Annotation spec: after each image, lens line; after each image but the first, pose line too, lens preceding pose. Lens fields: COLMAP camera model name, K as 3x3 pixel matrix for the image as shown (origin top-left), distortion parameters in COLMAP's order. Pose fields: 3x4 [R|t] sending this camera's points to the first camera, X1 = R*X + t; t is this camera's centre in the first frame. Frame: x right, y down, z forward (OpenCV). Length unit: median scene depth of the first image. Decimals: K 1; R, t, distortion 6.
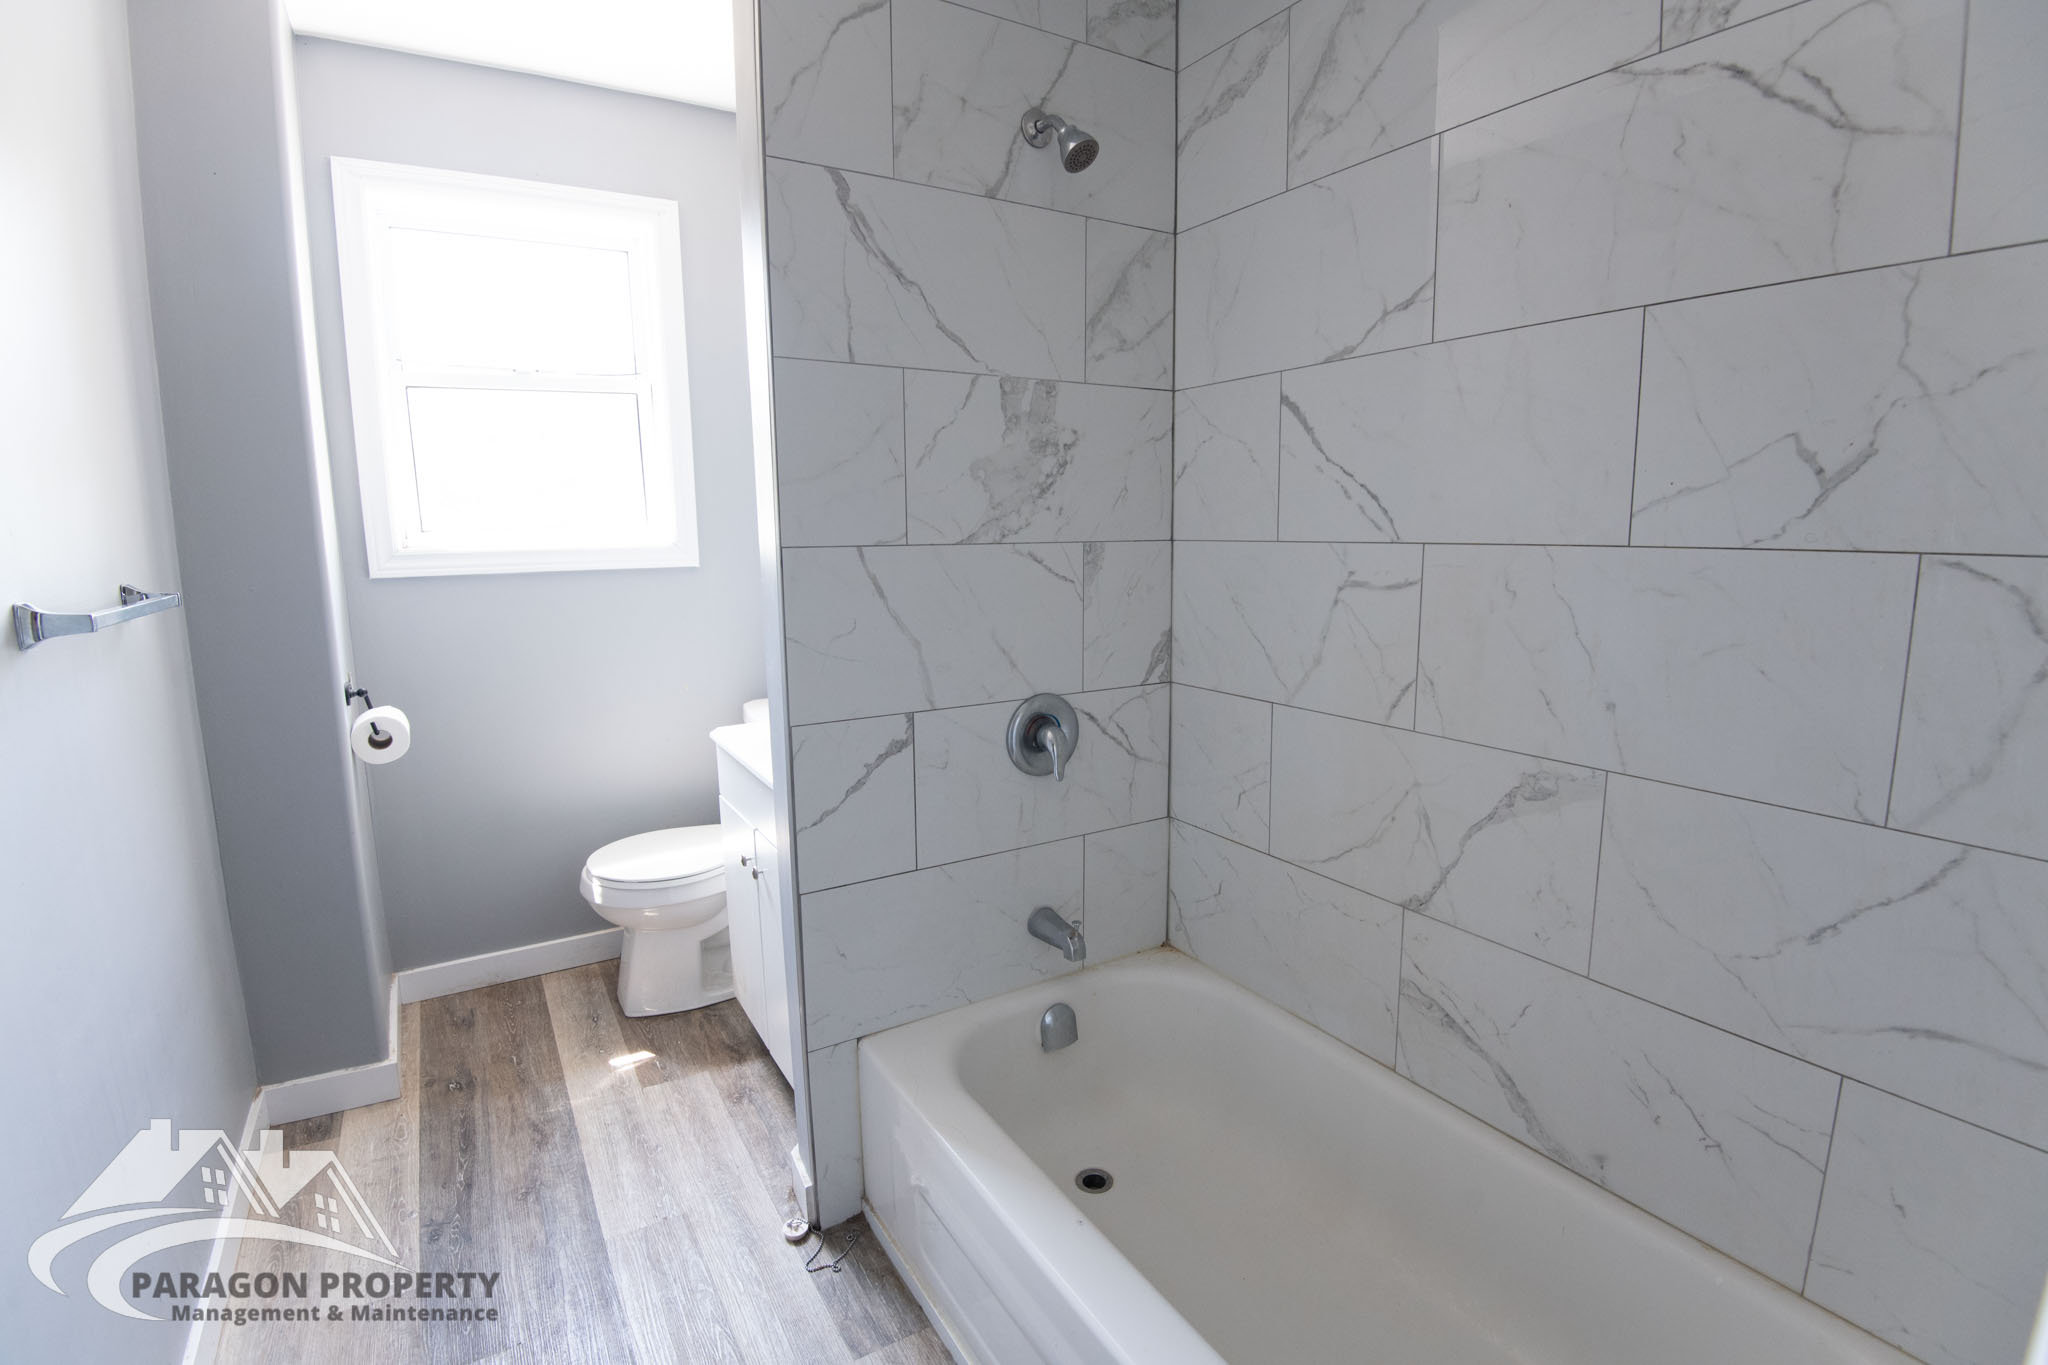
lens RADIAL K [[943.8, 0, 1030.6], [0, 943.8, 668.6], [0, 0, 1]] dist [-0.037155, -0.000258]
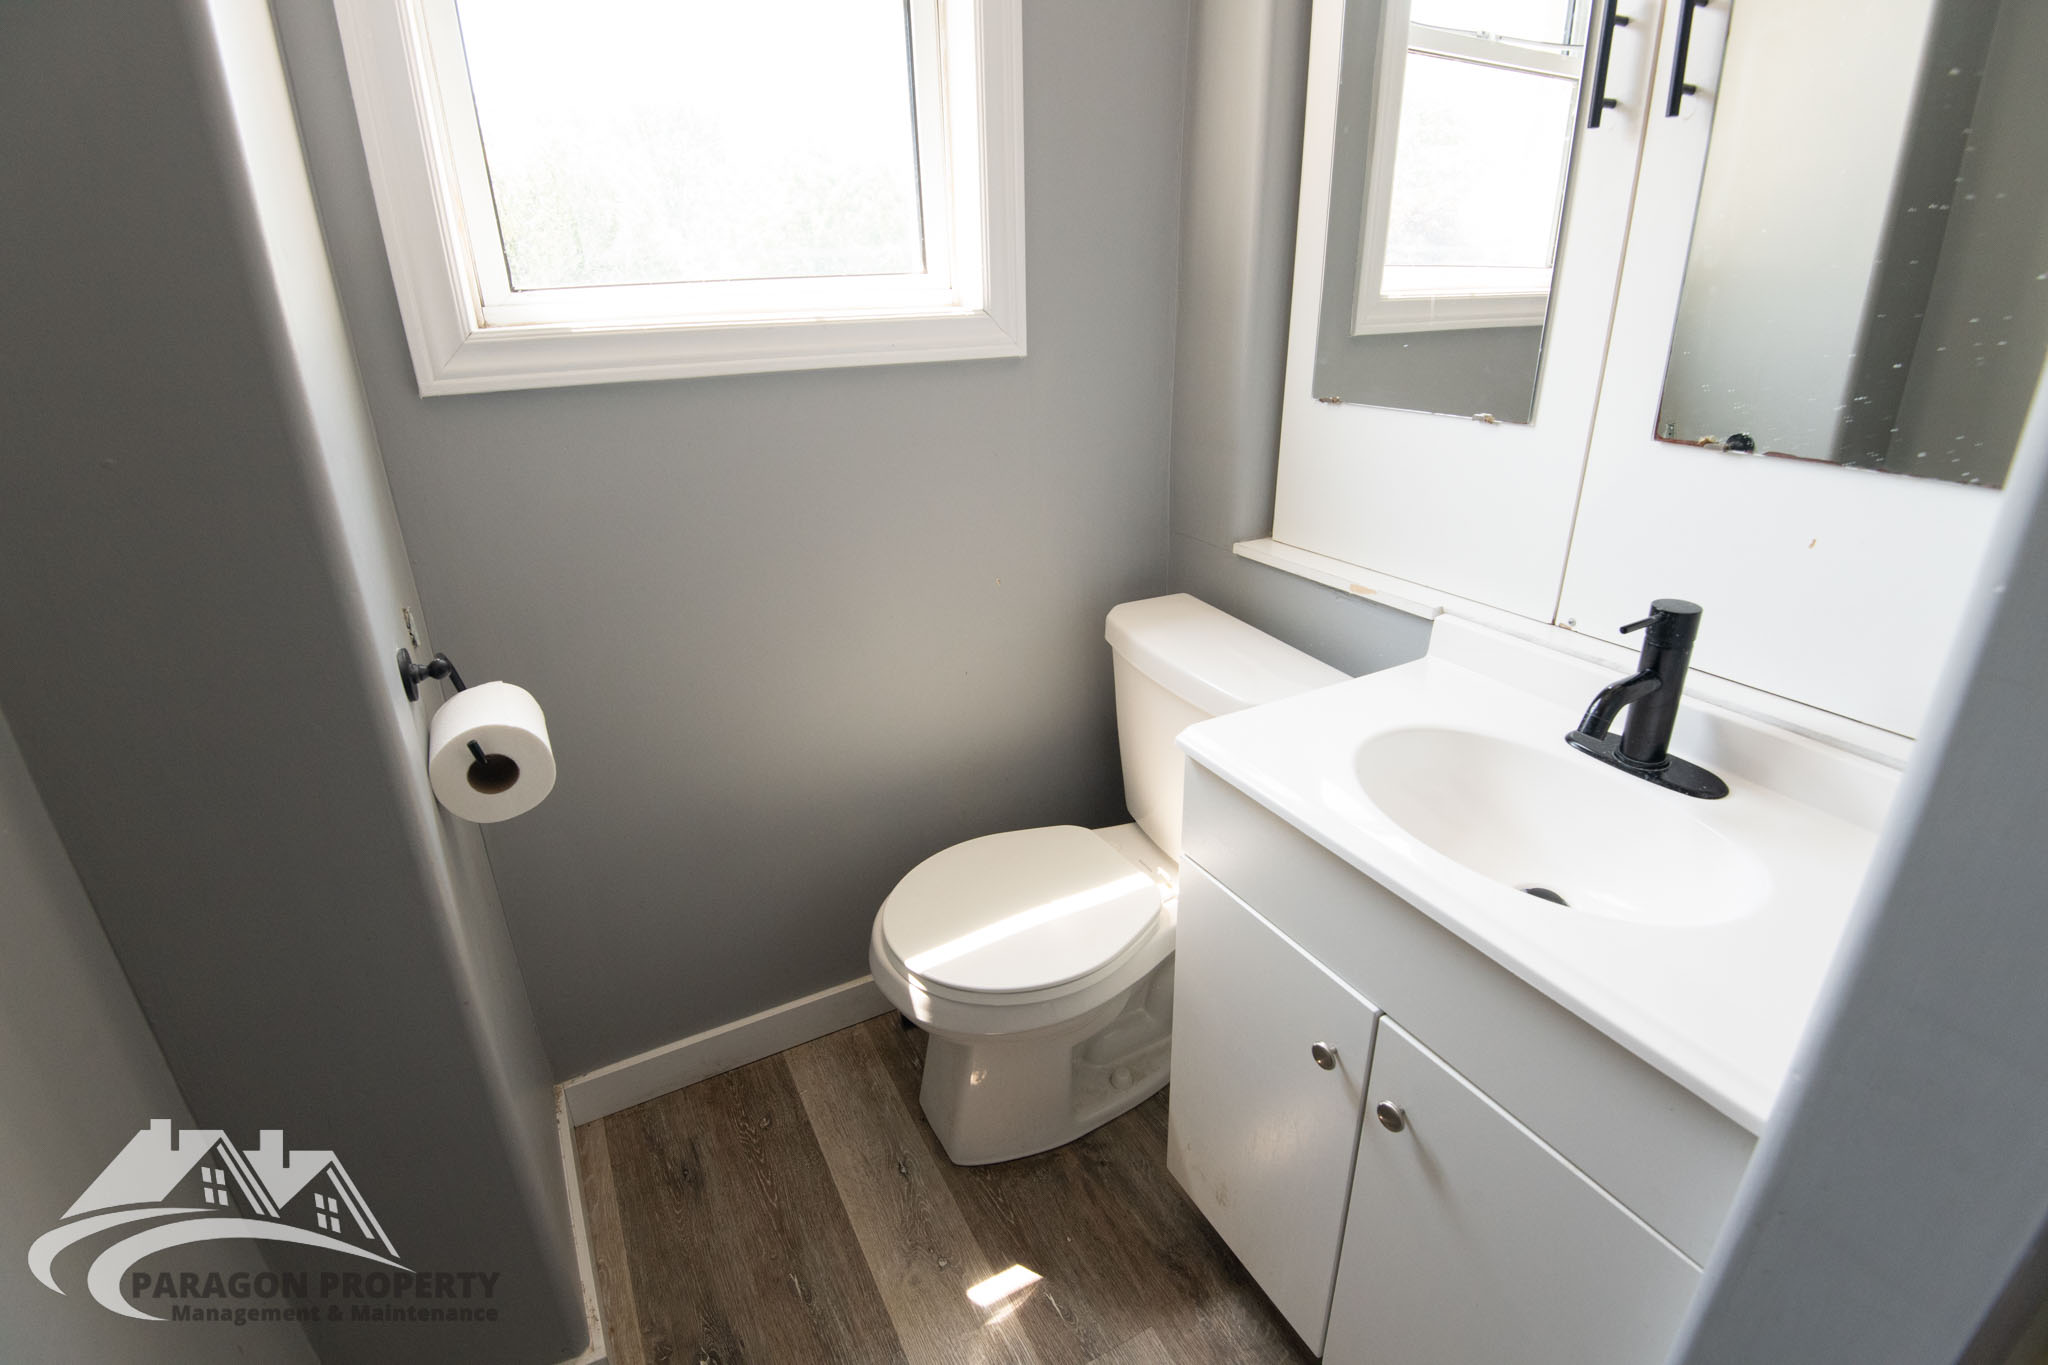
lens RADIAL K [[943.8, 0, 1030.6], [0, 943.8, 668.6], [0, 0, 1]] dist [-0.037155, -0.000258]
pose [[0.998036, 0.015539, -0.060685, -0.366378], [-0.001142, 0.973098, 0.230390, -0.069335], [0.062633, -0.229868, 0.971204, 0.519678]]
